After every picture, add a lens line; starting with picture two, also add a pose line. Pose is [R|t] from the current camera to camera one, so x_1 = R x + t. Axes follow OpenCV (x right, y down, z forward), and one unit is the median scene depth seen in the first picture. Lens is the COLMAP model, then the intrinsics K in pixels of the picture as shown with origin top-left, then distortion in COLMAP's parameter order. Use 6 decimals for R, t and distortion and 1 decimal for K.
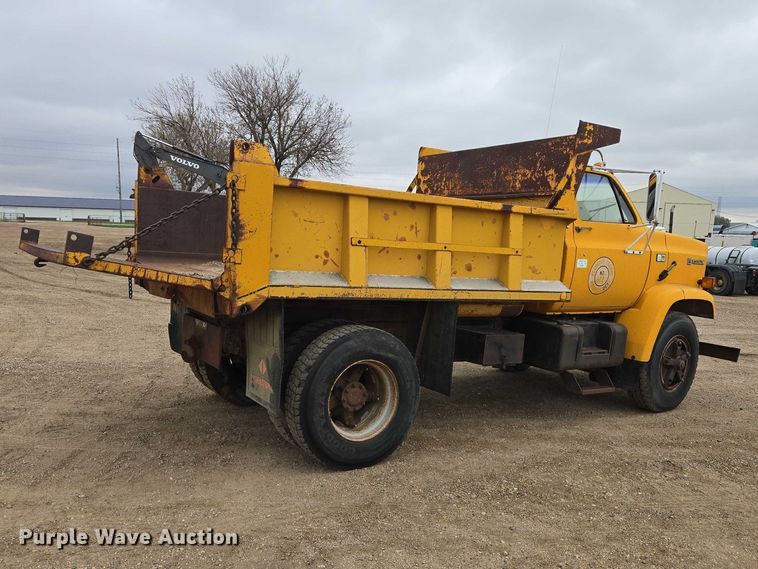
lens RADIAL K [[630.6, 0, 345.3], [0, 630.6, 332.9], [0, 0, 1]] dist [0.057392, -0.024945]
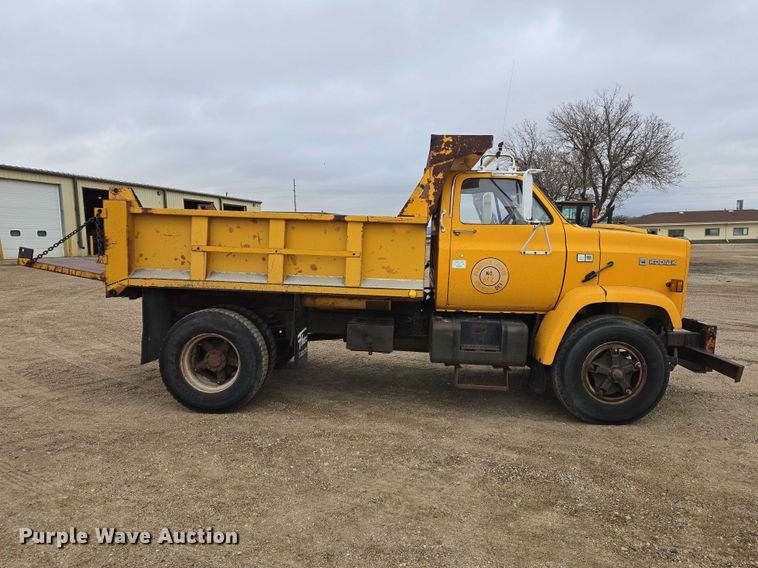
lens RADIAL K [[524.9, 0, 368.5], [0, 524.9, 306.2], [0, 0, 1]] dist [0.050863, -0.011537]
pose [[0.816897, 0.033740, -0.575796, 0.849736], [-0.062062, 0.997634, -0.029591, -0.003717], [0.573435, 0.059908, 0.817058, 0.219611]]
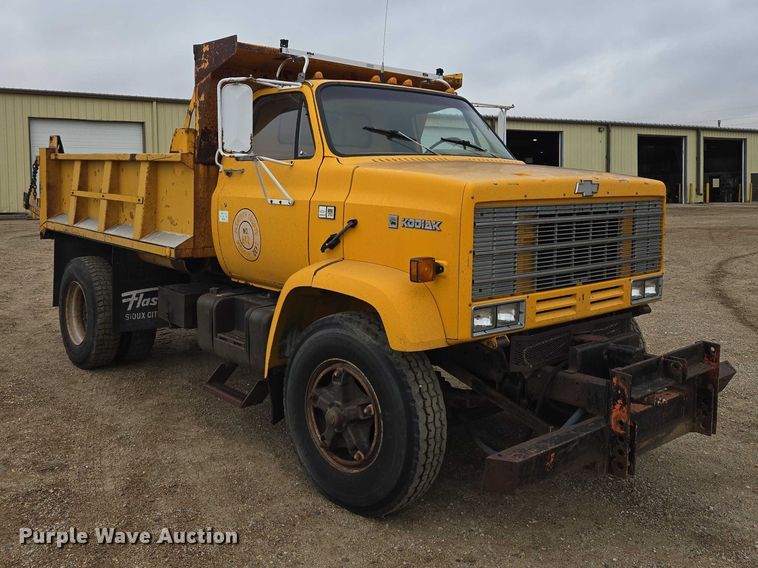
lens RADIAL K [[714.2, 0, 366.0], [0, 714.2, 229.2], [0, 0, 1]] dist [0.072932, 0.000000]
pose [[0.156750, 0.015063, -0.987523, 1.399869], [-0.155880, 0.987729, -0.009677, -0.125883], [0.975259, 0.155452, 0.157175, 1.158419]]
